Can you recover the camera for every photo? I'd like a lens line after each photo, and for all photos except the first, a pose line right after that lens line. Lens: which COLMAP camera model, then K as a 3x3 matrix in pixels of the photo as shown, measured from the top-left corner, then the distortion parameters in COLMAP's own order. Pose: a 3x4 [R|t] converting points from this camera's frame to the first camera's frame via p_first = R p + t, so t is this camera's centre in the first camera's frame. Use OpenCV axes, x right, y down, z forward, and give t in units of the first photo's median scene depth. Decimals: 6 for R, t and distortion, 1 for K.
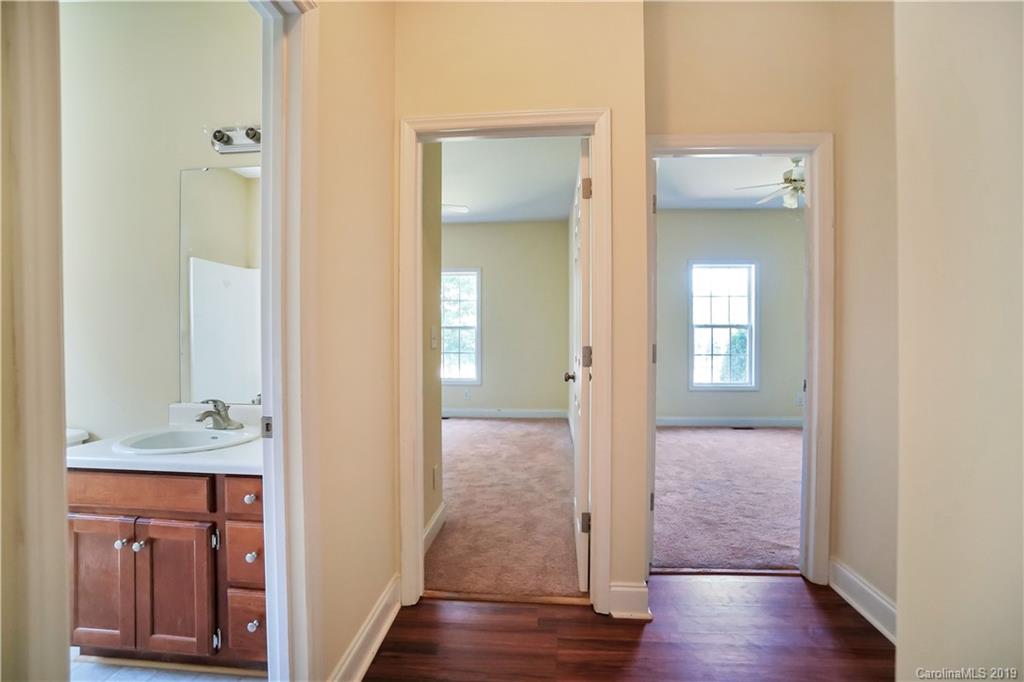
lens RADIAL K [[451.0, 0, 509.3], [0, 451.0, 341.8], [0, 0, 1]] dist [-0.053747, 0.018188]
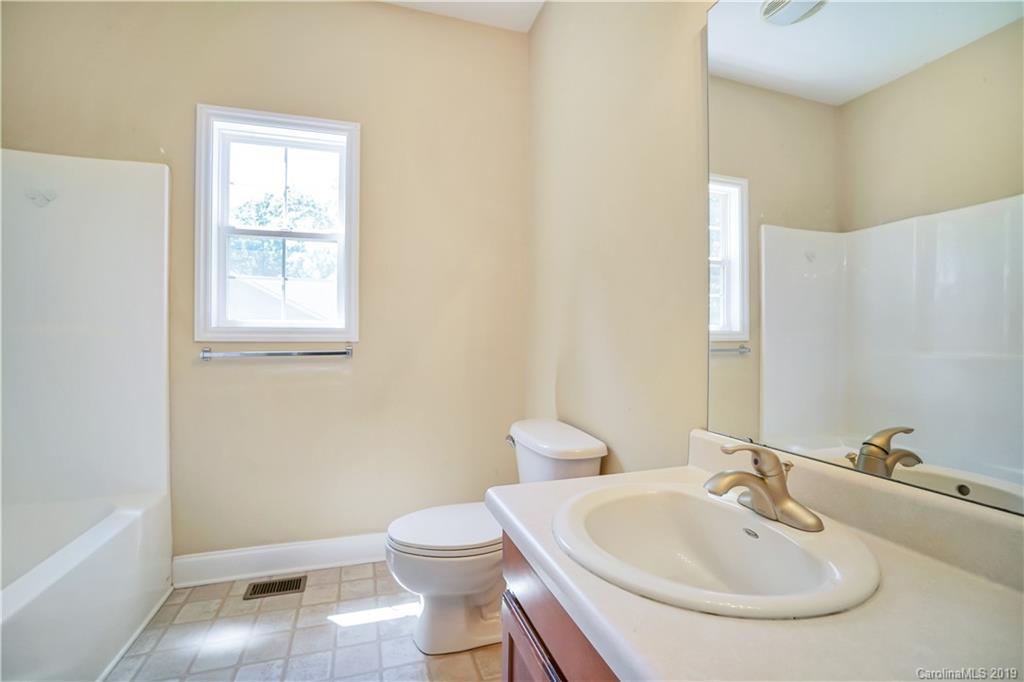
lens RADIAL K [[451.0, 0, 509.3], [0, 451.0, 341.8], [0, 0, 1]] dist [-0.053747, 0.018188]
pose [[0.383970, 0.012858, -0.923256, -0.352686], [-0.022363, 0.999739, 0.004623, 0.032296], [0.923075, 0.018871, 0.384158, 0.593931]]
